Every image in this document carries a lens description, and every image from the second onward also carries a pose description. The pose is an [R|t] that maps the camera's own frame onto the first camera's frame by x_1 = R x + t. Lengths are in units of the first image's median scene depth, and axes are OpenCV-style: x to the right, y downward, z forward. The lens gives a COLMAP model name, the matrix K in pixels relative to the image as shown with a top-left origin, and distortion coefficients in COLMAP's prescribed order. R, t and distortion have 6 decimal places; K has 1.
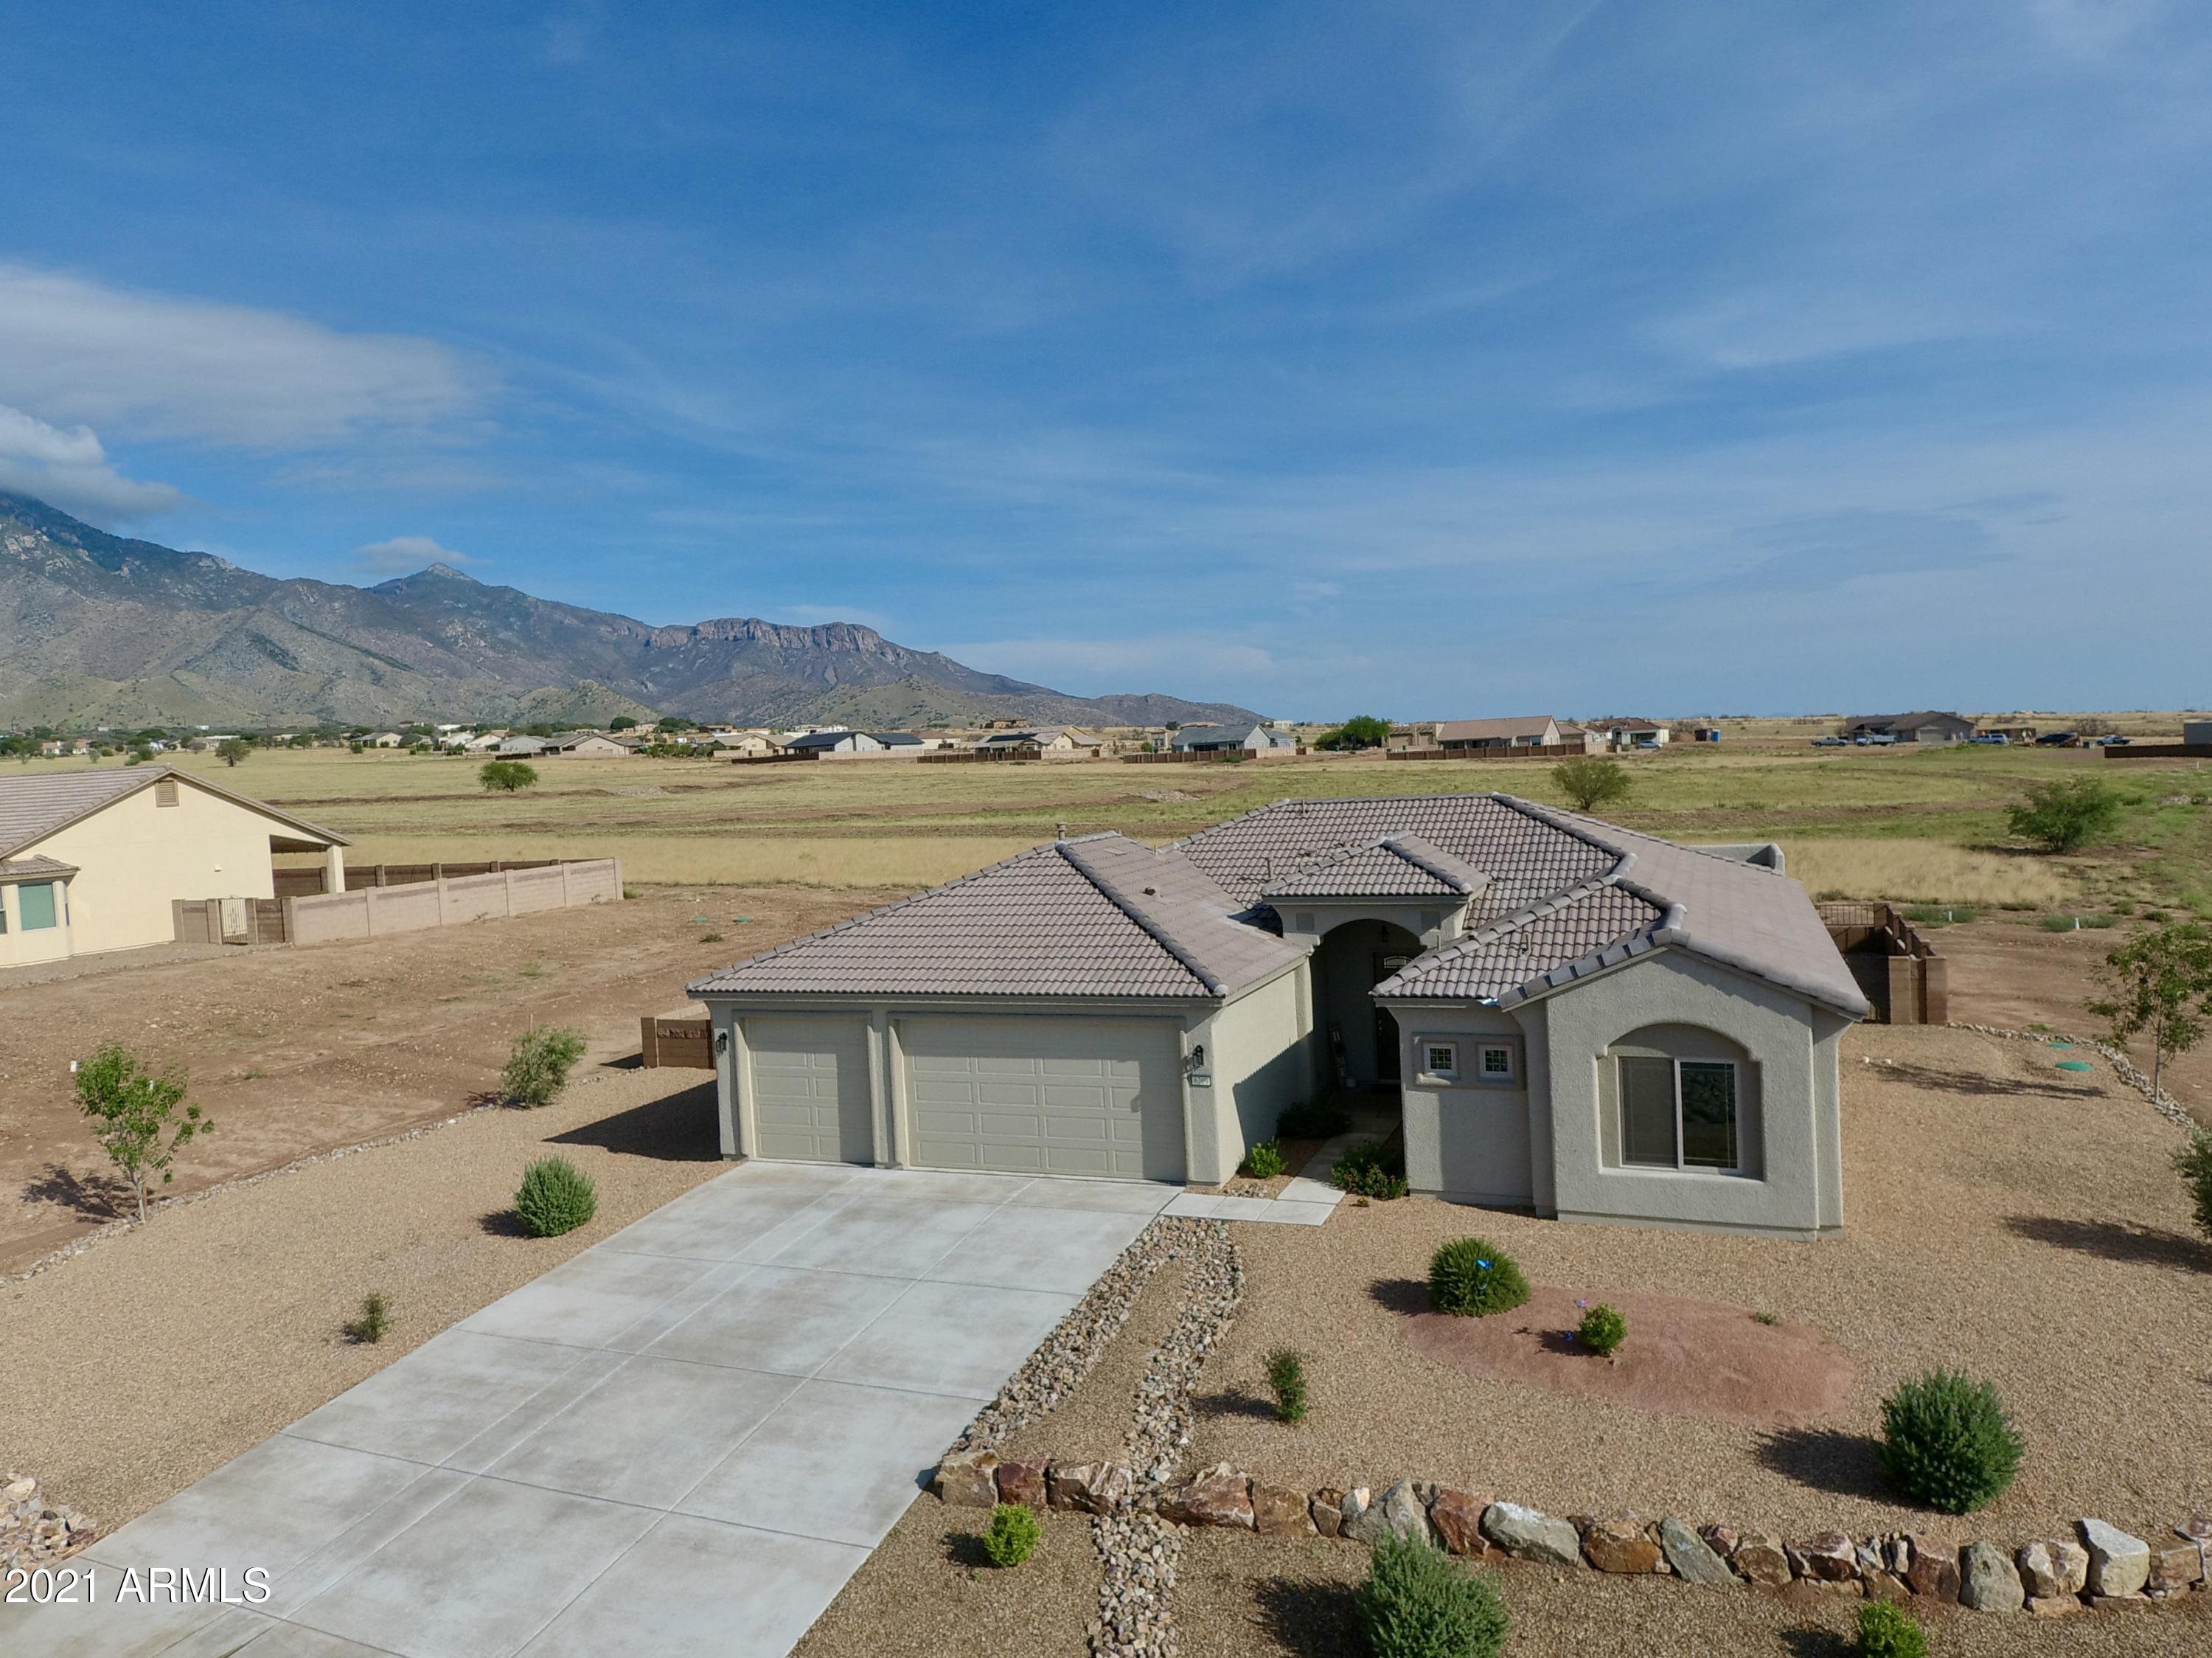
lens RADIAL K [[1462.7, 0, 1158.7], [0, 1462.7, 833.3], [0, 0, 1]] dist [0.076955, -0.104089]
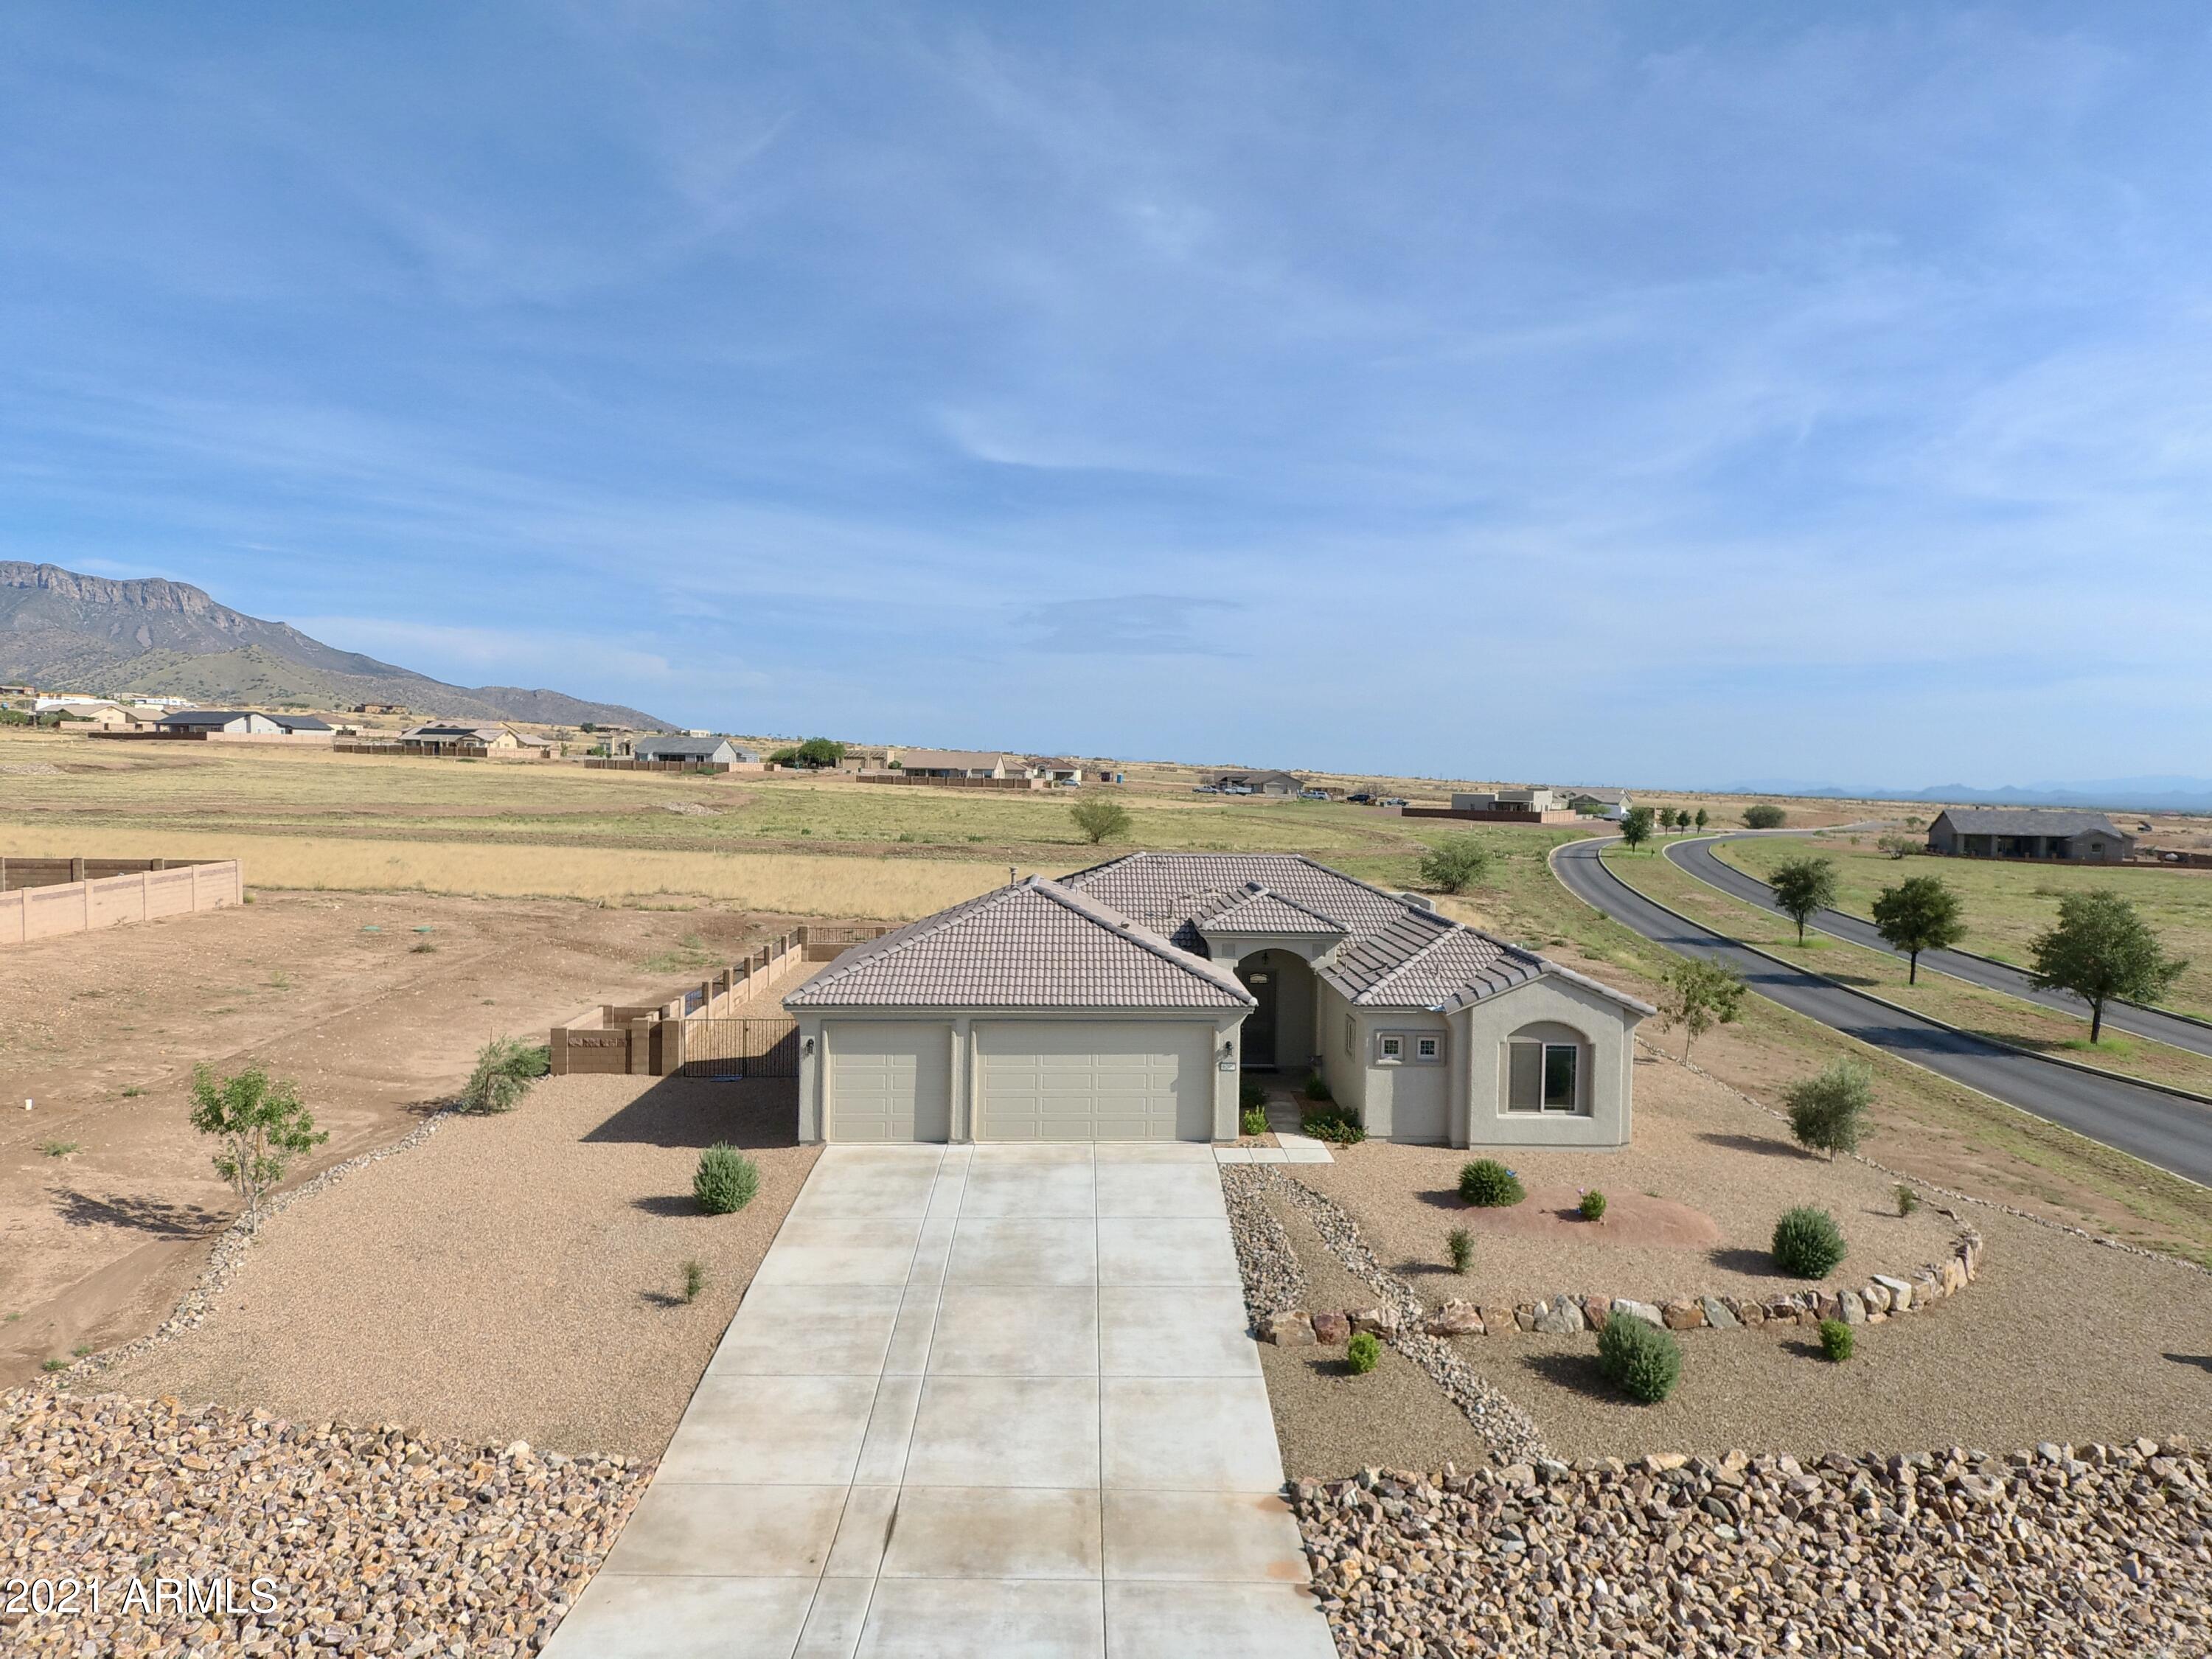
lens RADIAL K [[1341.7, 0, 1168.0], [0, 1341.7, 834.1], [0, 0, 1]] dist [0.085071, -0.110886]
pose [[0.905191, 0.045618, 0.422551, -0.179343], [-0.041998, 0.998958, -0.017877, -0.008504], [-0.422926, -0.001564, 0.906163, -0.042804]]
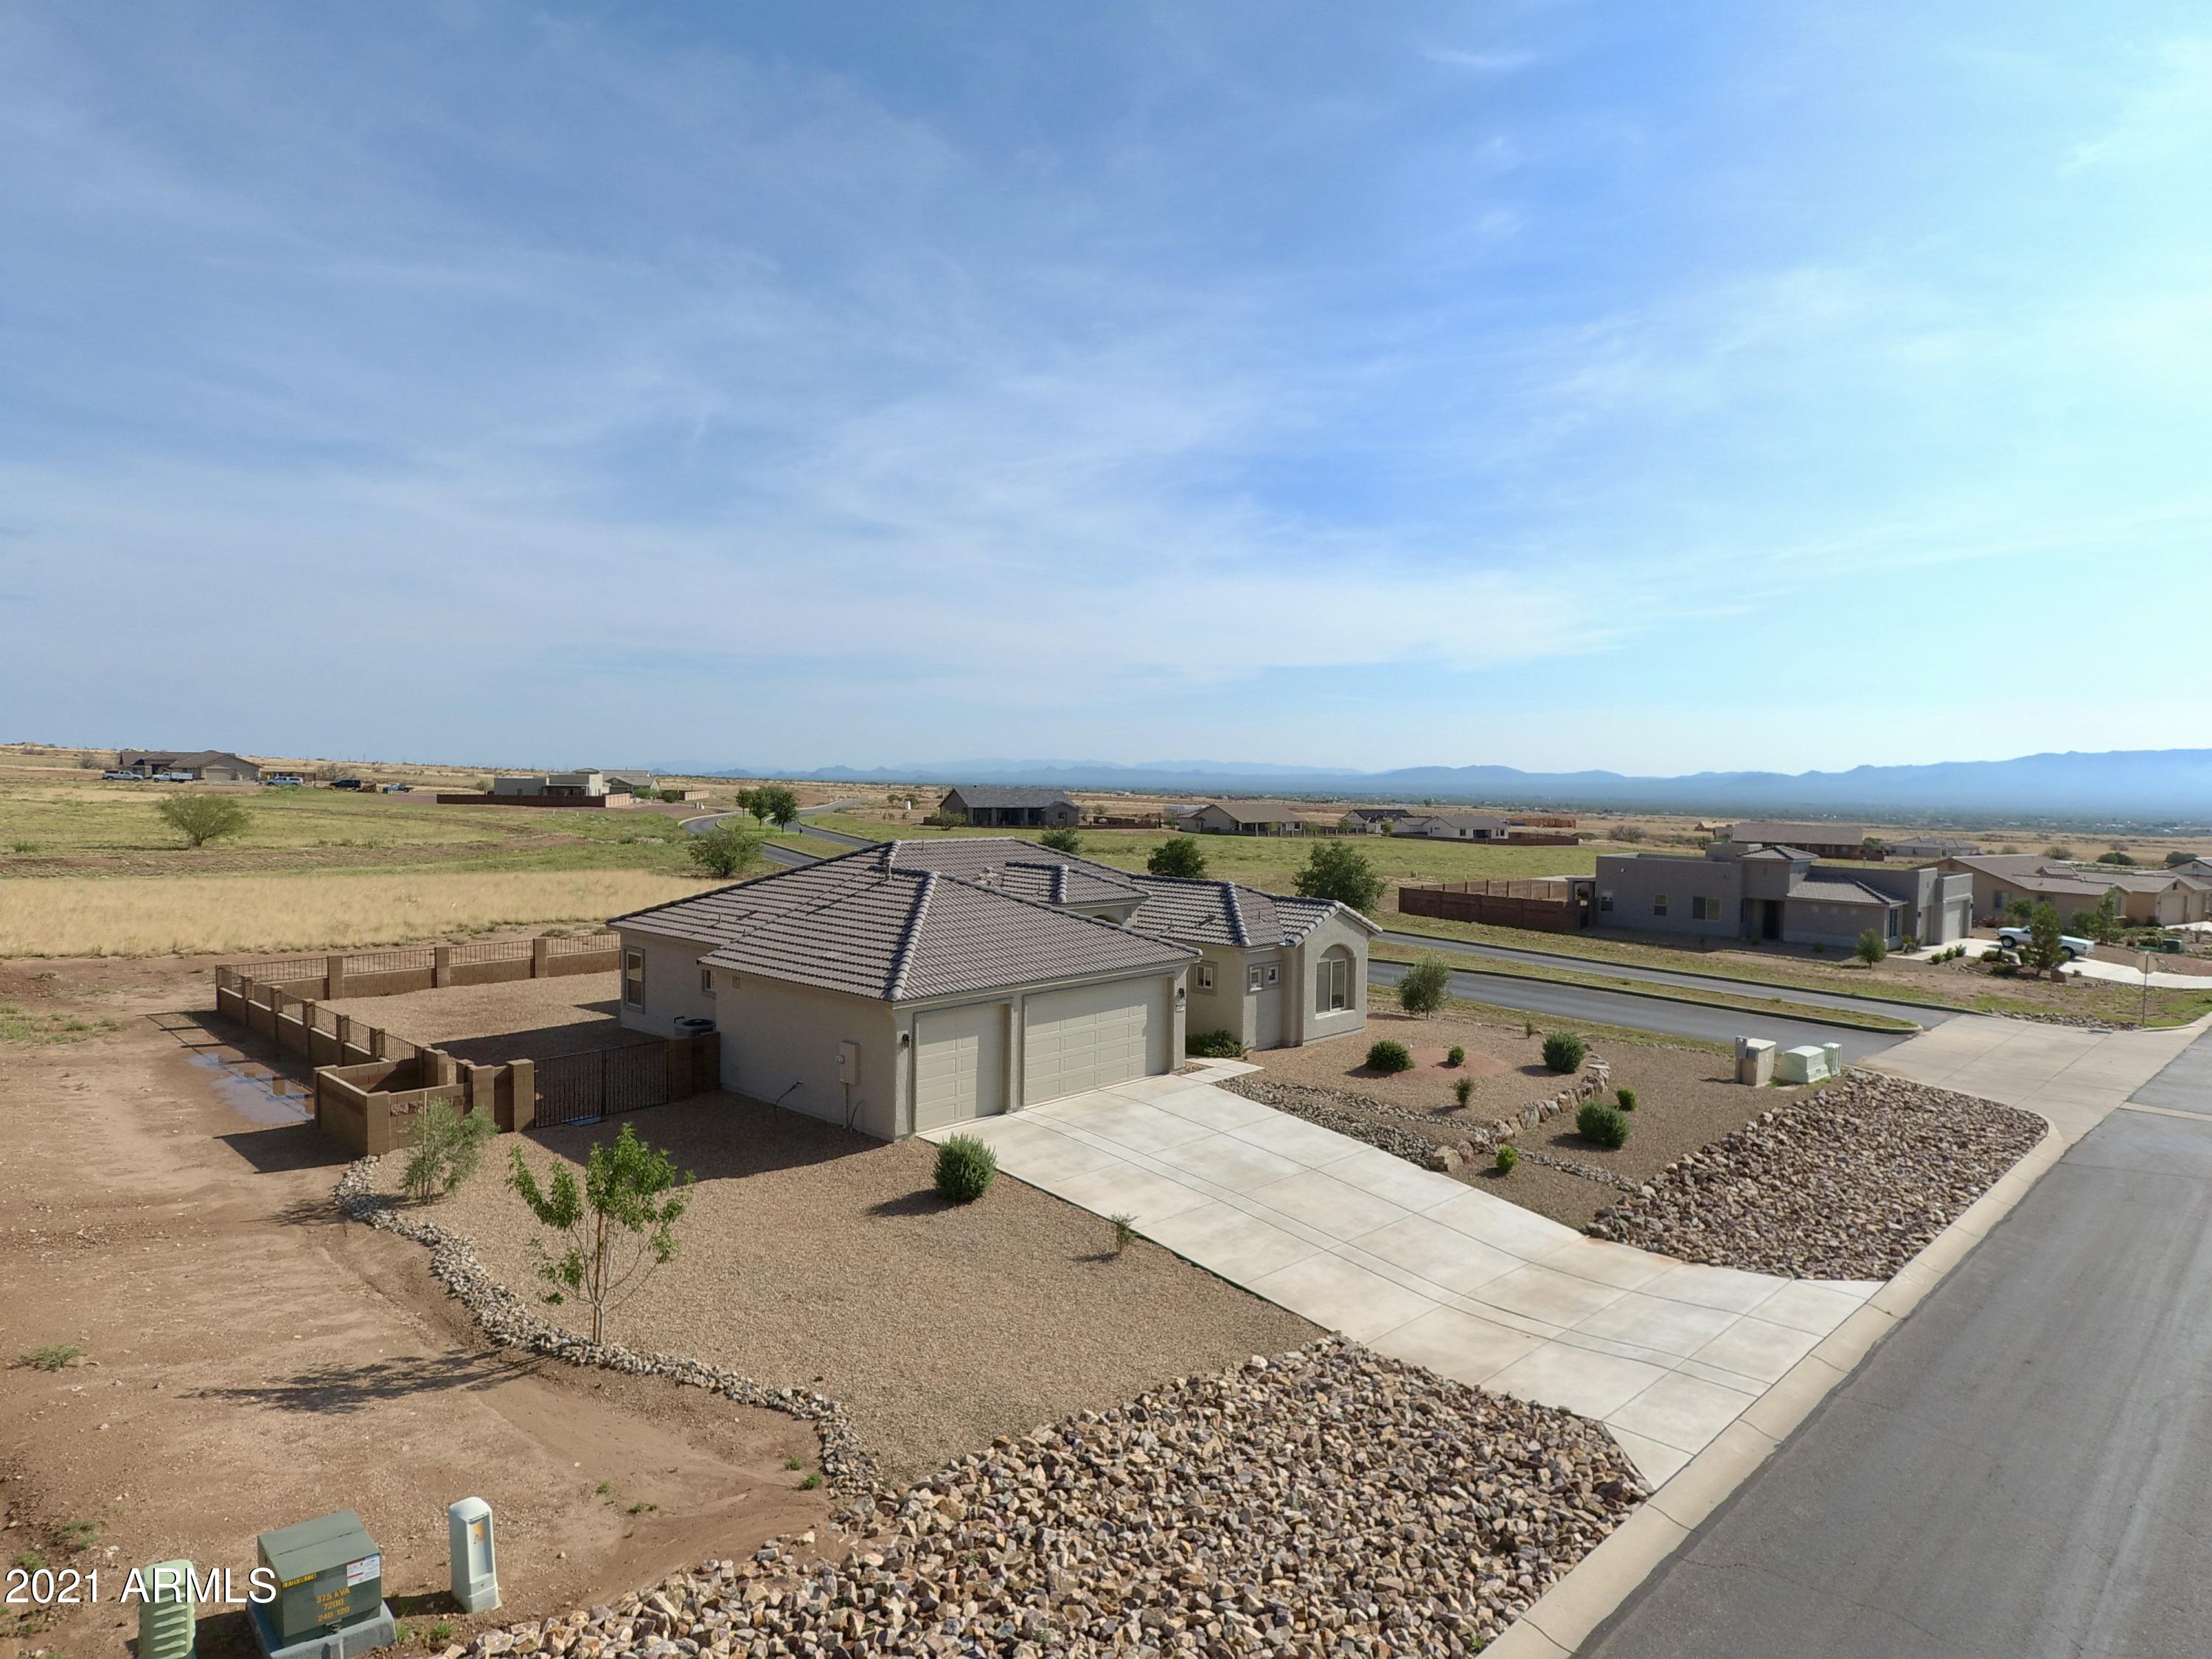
lens RADIAL K [[1341.7, 0, 1168.0], [0, 1341.7, 834.1], [0, 0, 1]] dist [0.085071, -0.110886]
pose [[0.338160, 0.010524, 0.941030, -0.449675], [0.013026, 0.999789, -0.015862, -0.002776], [-0.940998, 0.017622, 0.337952, 0.149891]]
